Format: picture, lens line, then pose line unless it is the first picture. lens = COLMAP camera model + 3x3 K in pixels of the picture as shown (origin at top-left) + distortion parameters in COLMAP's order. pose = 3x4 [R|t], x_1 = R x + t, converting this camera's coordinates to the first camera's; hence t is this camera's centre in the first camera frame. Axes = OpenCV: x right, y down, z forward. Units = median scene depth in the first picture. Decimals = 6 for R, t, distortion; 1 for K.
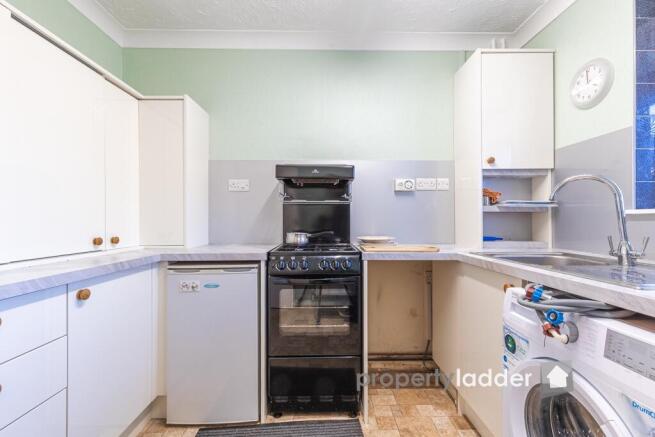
lens RADIAL K [[294.9, 0, 326.8], [0, 294.9, 220.3], [0, 0, 1]] dist [0.006369, -0.002319]
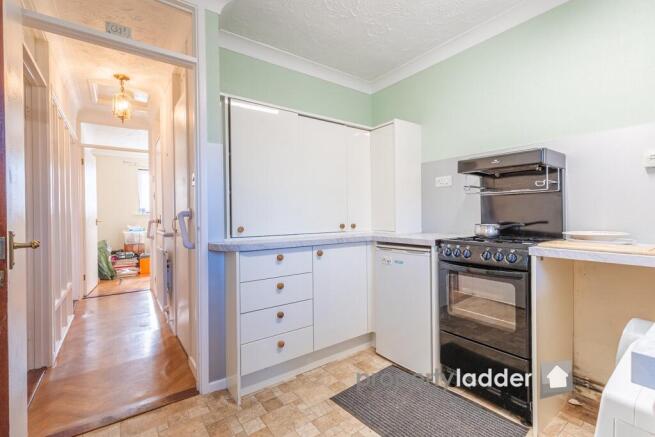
lens RADIAL K [[294.9, 0, 333.4], [0, 294.9, 216.8], [0, 0, 1]] dist [0.006369, -0.002319]
pose [[0.586509, 0.001788, -0.809941, 0.485843], [0.011703, 0.999874, 0.010683, 0.000706], [0.809858, -0.015744, 0.586415, -0.014518]]
